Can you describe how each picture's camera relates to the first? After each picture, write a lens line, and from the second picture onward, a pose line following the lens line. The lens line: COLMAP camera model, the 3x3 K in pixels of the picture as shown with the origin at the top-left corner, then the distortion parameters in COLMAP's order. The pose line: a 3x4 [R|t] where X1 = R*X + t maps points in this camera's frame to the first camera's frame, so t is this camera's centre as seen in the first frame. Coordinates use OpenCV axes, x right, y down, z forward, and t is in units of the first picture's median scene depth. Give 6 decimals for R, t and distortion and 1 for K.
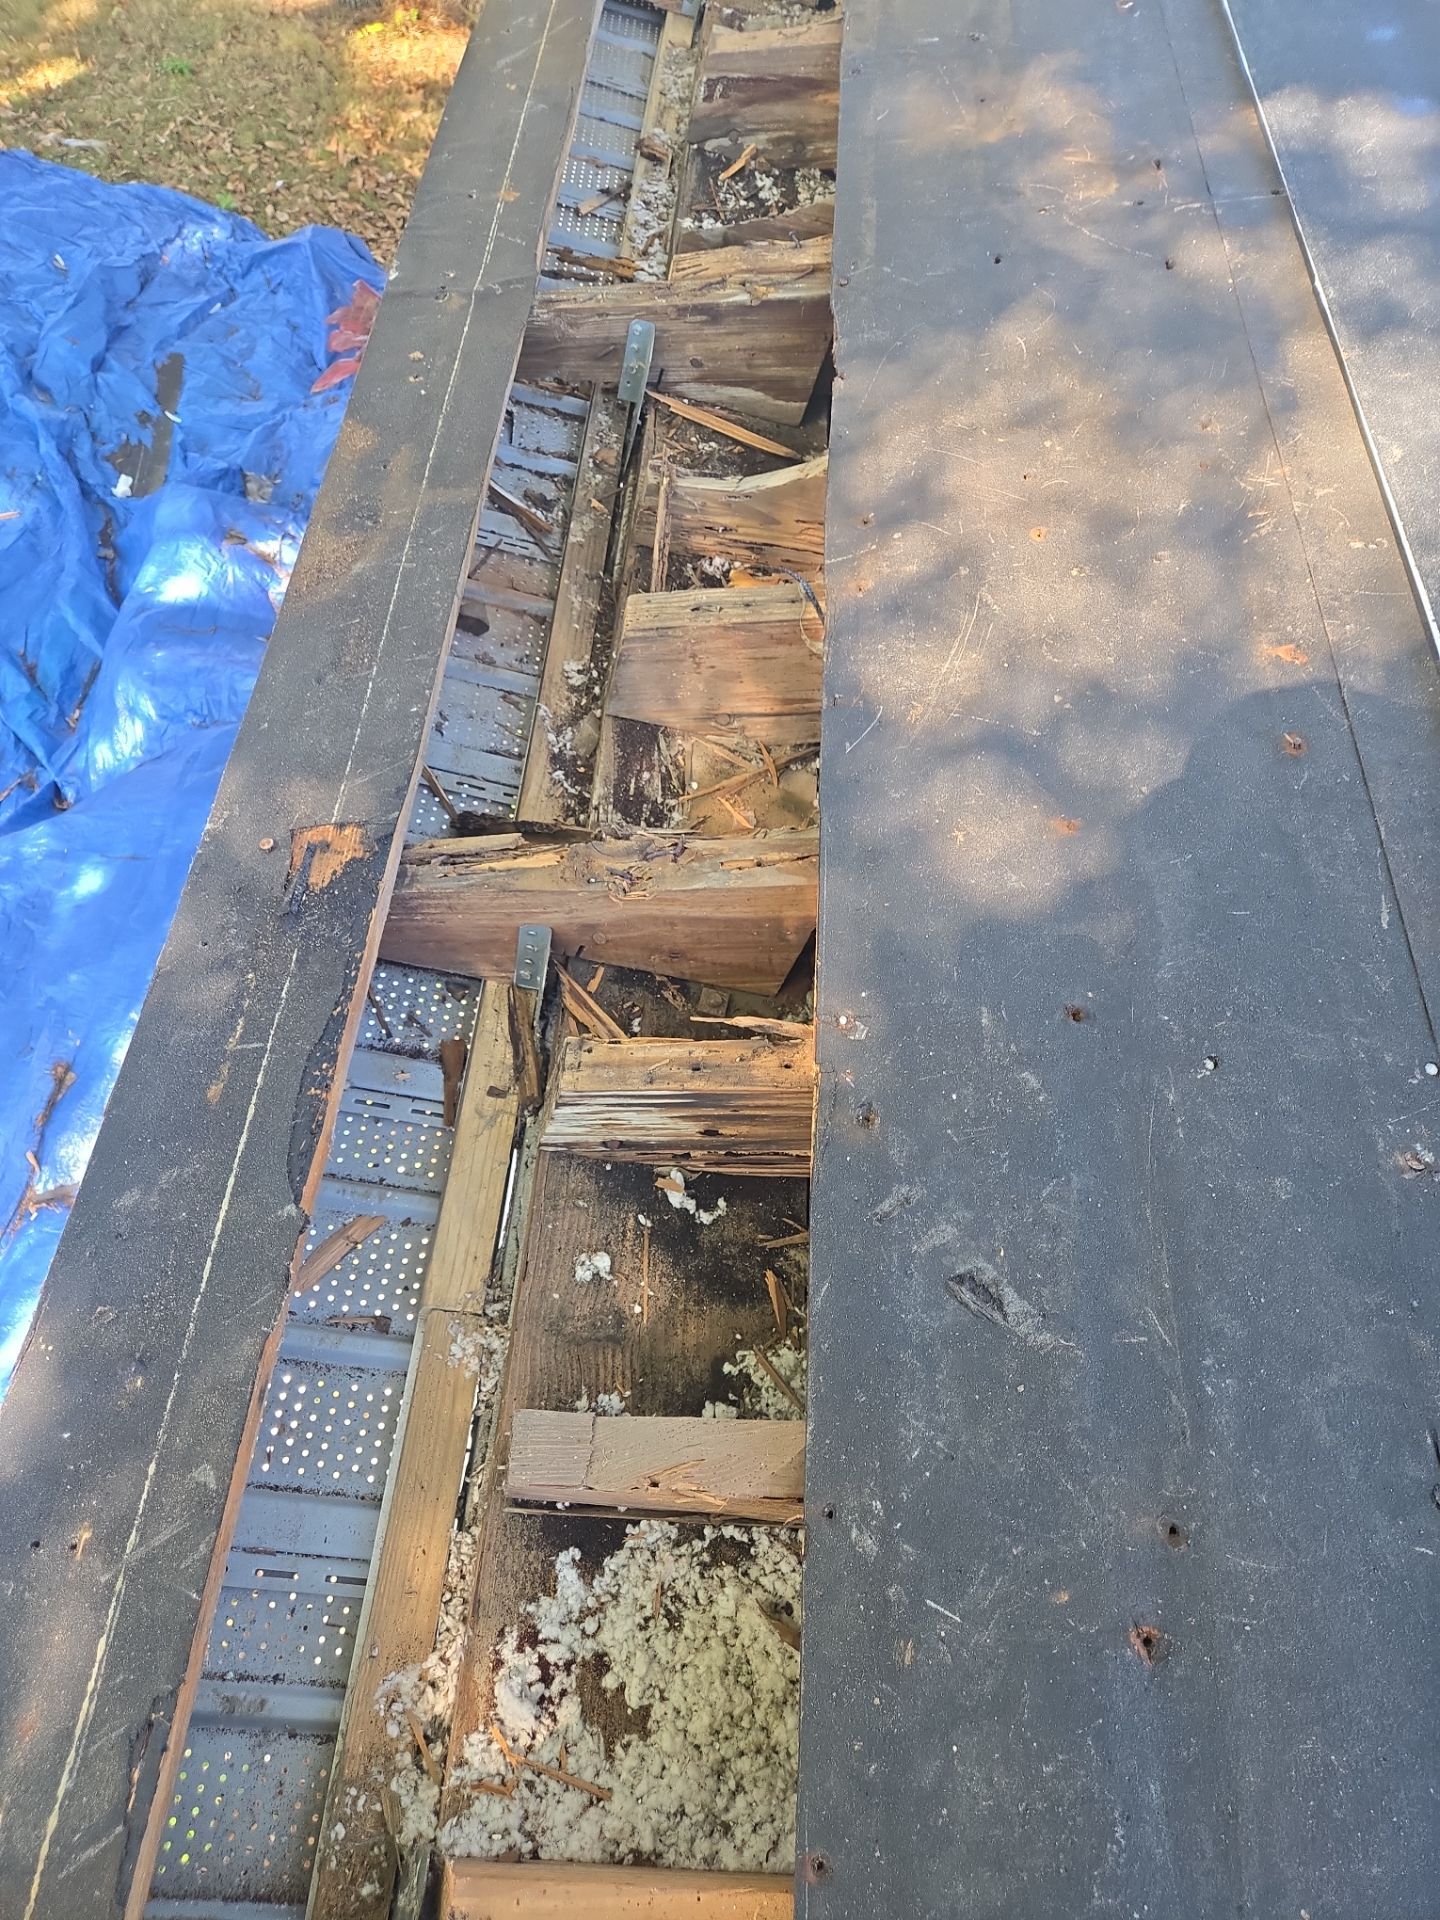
lens RADIAL K [[1272.6, 0, 720.0], [0, 1272.6, 960.0], [0, 0, 1]] dist [0.070454, -0.063207]
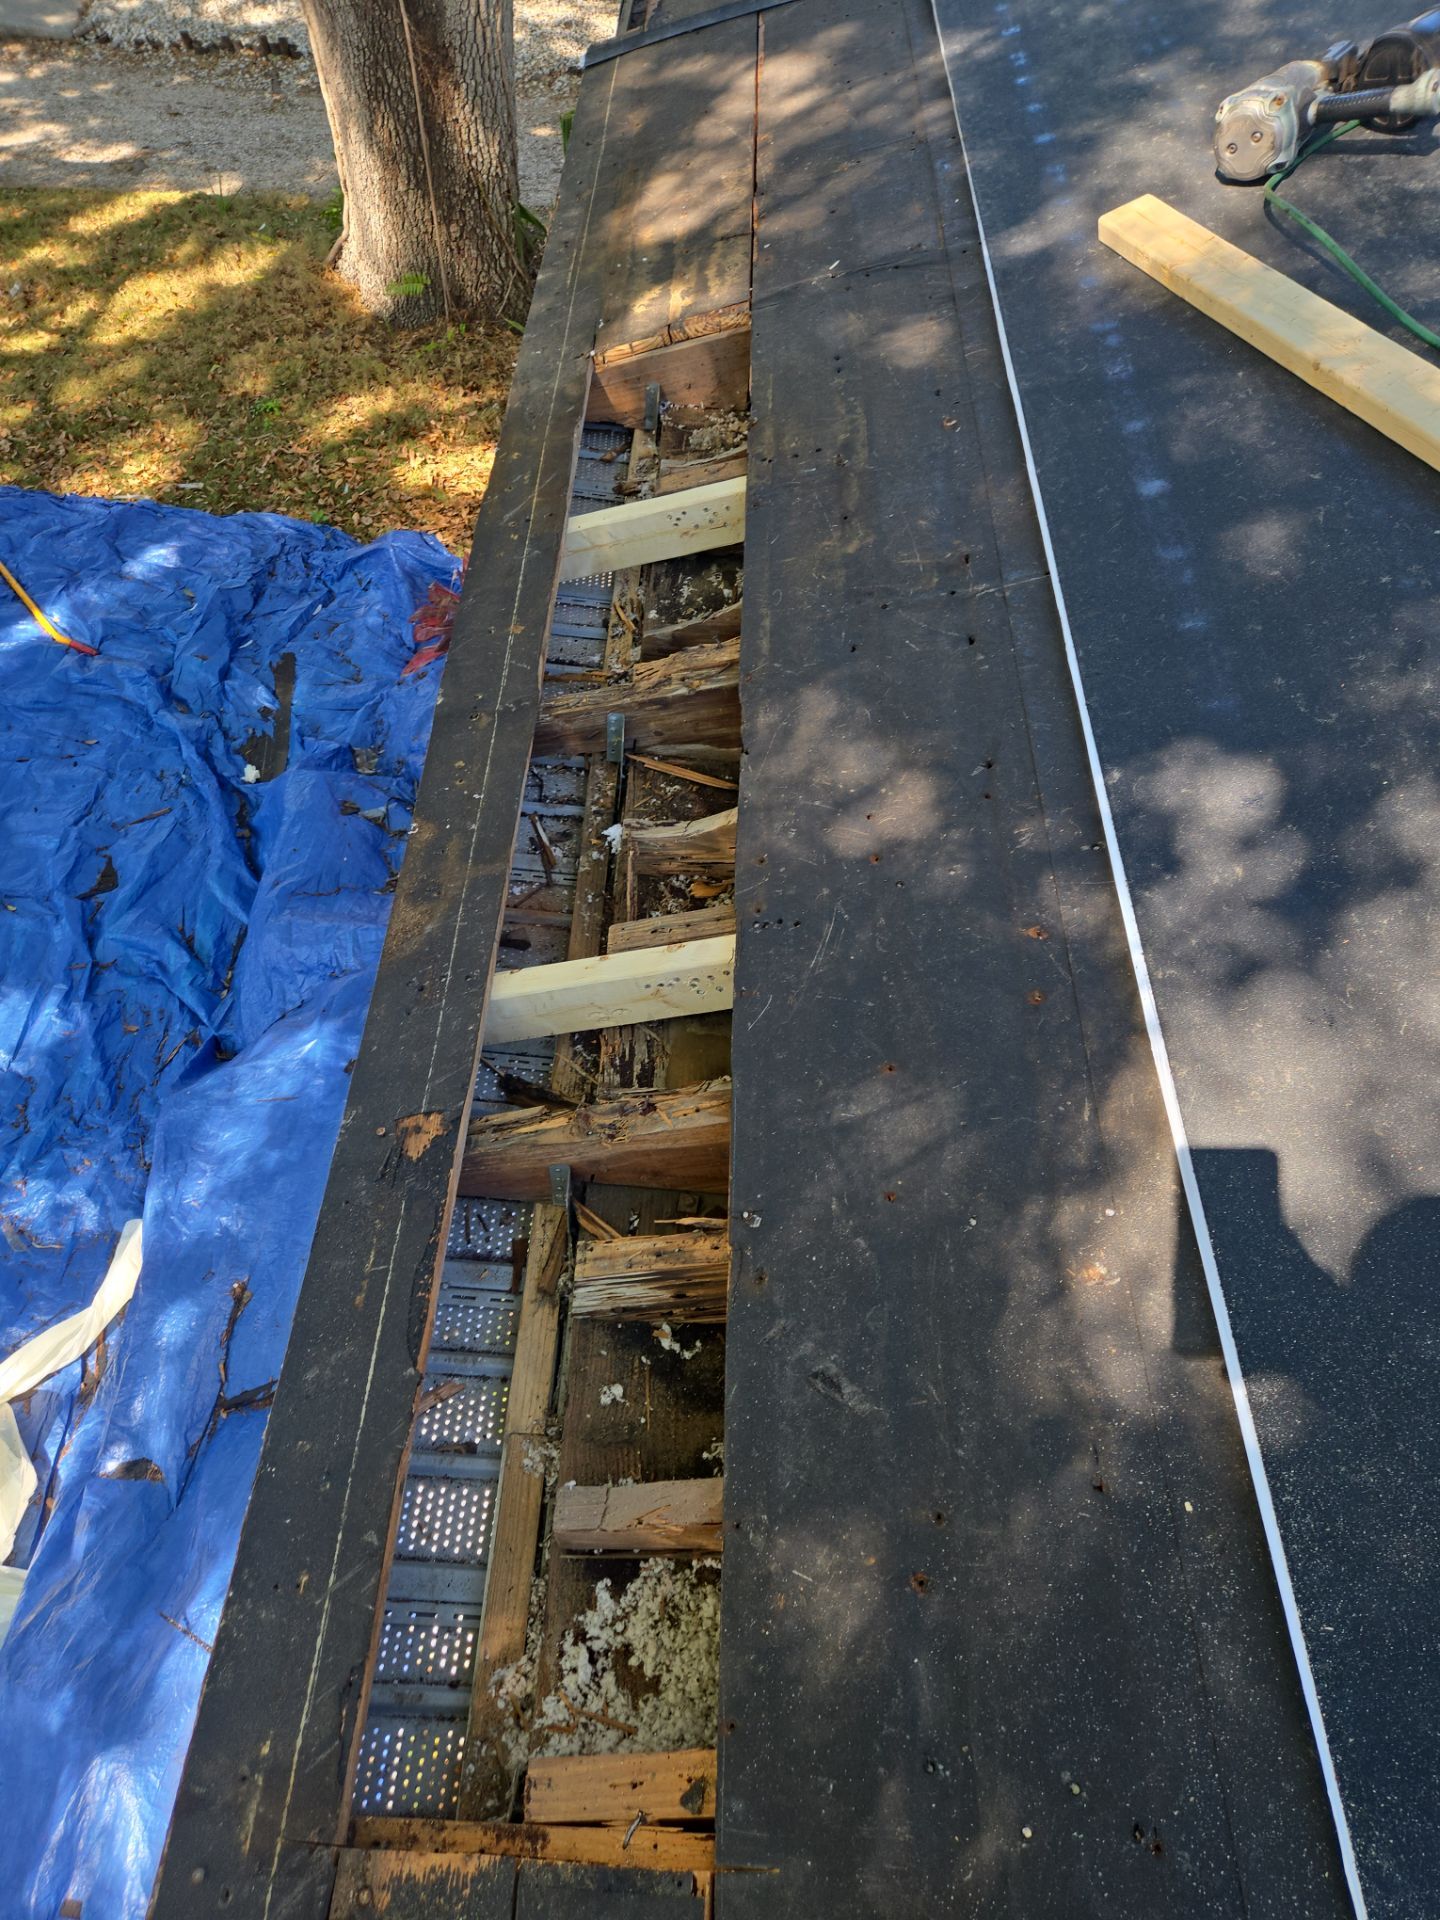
lens RADIAL K [[1285.9, 0, 720.7], [0, 1285.9, 995.0], [0, 0, 1]] dist [0.070583, -0.060344]
pose [[0.988967, -0.115458, -0.092805, 0.172331], [0.106279, 0.989453, -0.098423, -0.046986], [0.103190, 0.087474, 0.990808, -0.412531]]
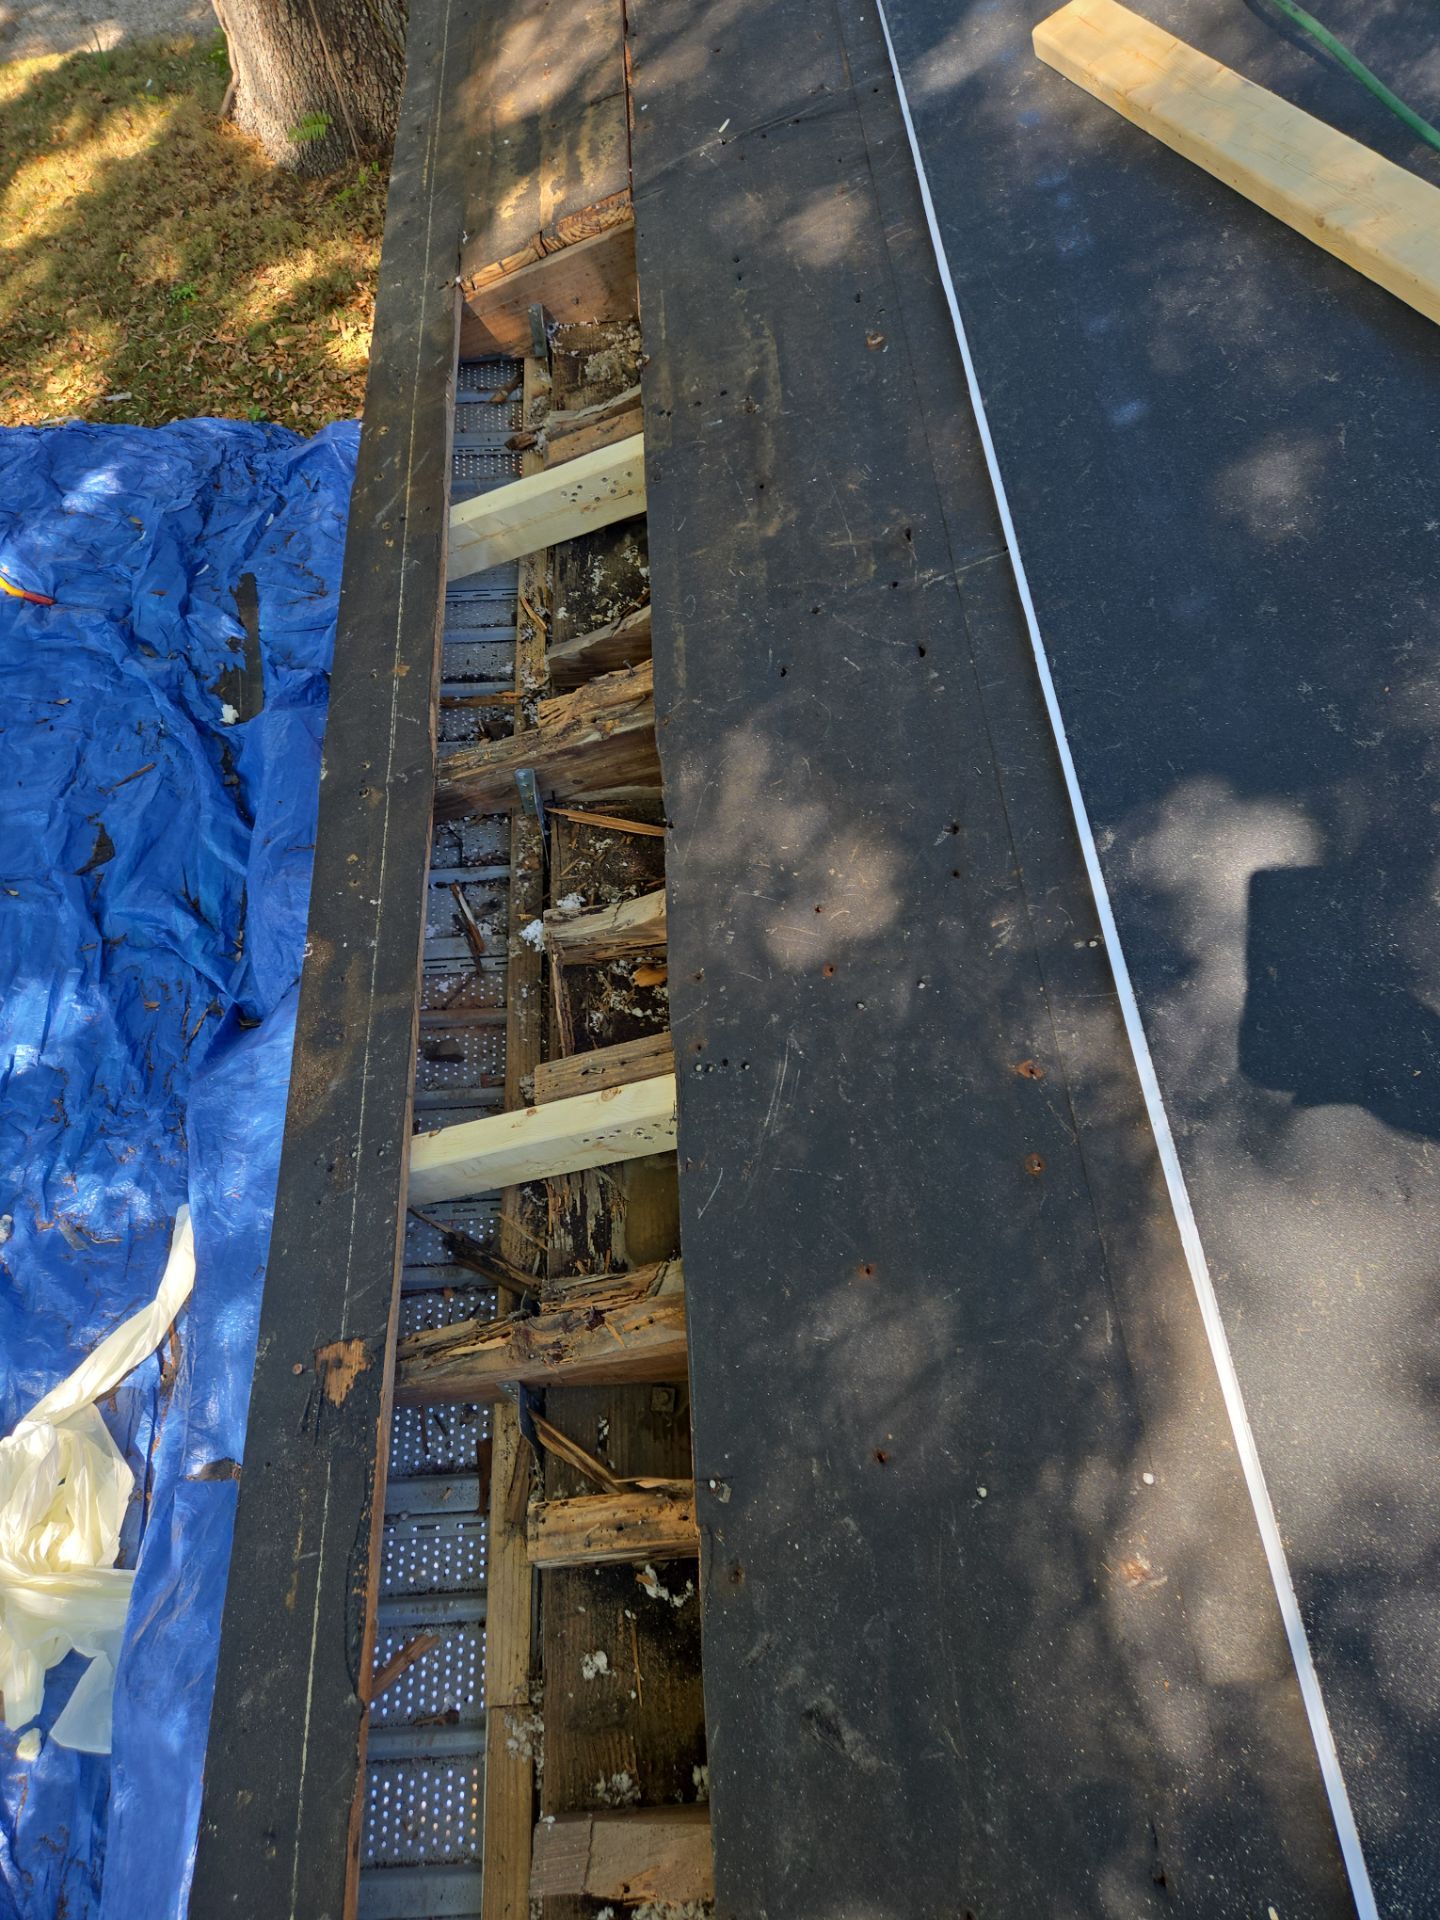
lens RADIAL K [[1279.2, 0, 720.0], [0, 1279.2, 960.0], [0, 0, 1]] dist [0.070935, -0.056287]
pose [[0.959466, -0.231627, -0.160541, 0.310336], [0.237105, 0.971359, 0.015582, -0.345621], [0.152334, -0.053016, 0.986906, -0.188825]]
